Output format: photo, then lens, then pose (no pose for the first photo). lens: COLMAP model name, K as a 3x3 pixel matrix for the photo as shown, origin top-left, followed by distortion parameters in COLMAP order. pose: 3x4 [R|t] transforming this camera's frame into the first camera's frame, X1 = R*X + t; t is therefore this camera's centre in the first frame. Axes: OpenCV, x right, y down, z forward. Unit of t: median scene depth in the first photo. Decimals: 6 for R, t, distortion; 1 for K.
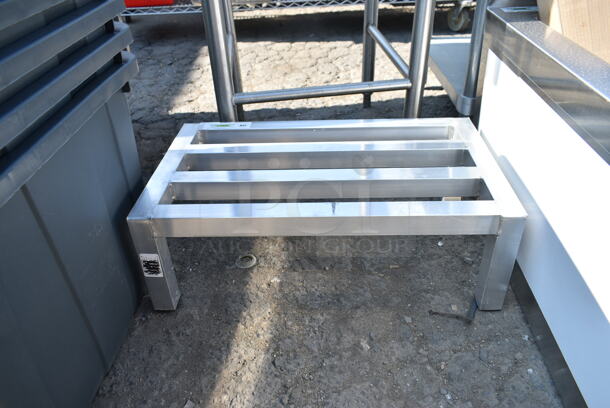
lens RADIAL K [[467.8, 0, 308.6], [0, 467.8, 202.6], [0, 0, 1]] dist [-0.022092, 0.010461]
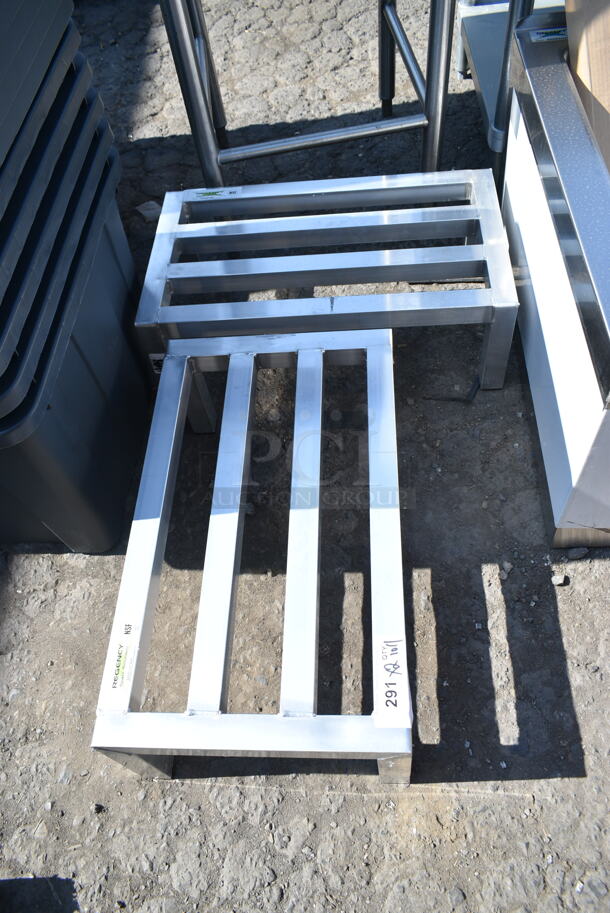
lens RADIAL K [[700.1, 0, 302.4], [0, 700.1, 448.5], [0, 0, 1]] dist [-0.022092, 0.010461]
pose [[0.997688, -0.040640, -0.054476, 0.049875], [0.057483, 0.932211, 0.357321, -0.204930], [0.036261, -0.359626, 0.932392, -0.460280]]
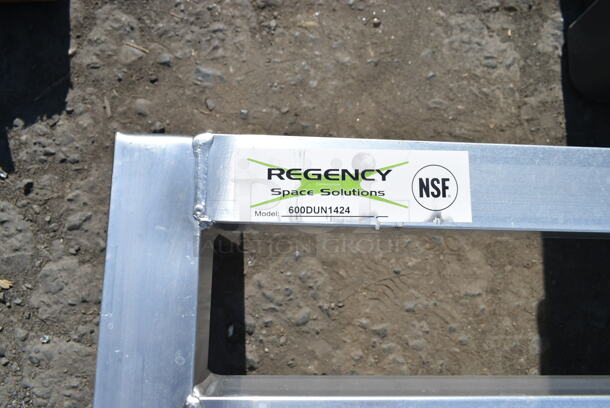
lens RADIAL K [[467.8, 0, 304.6], [0, 467.8, 203.7], [0, 0, 1]] dist [-0.022092, 0.010461]
pose [[0.018606, 0.994989, -0.098240, -0.226043], [-0.619979, 0.088567, 0.779604, 0.224954], [0.784398, 0.046401, 0.618520, 0.156569]]
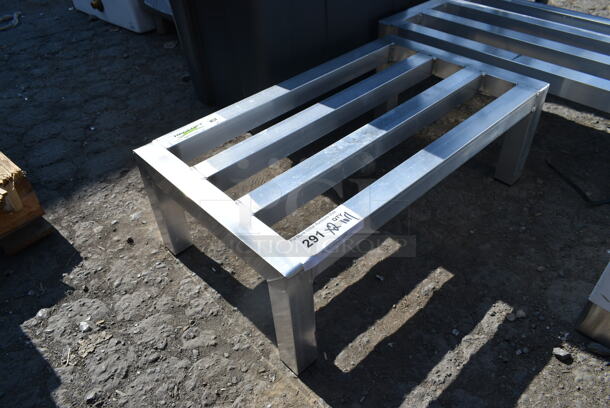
lens RADIAL K [[467.8, 0, 307.4], [0, 467.8, 202.0], [0, 0, 1]] dist [-0.022092, 0.010461]
pose [[0.713259, 0.464099, -0.525237, 0.399547], [-0.389313, 0.885471, 0.253725, 0.209835], [0.582835, 0.023510, 0.812250, -0.254659]]
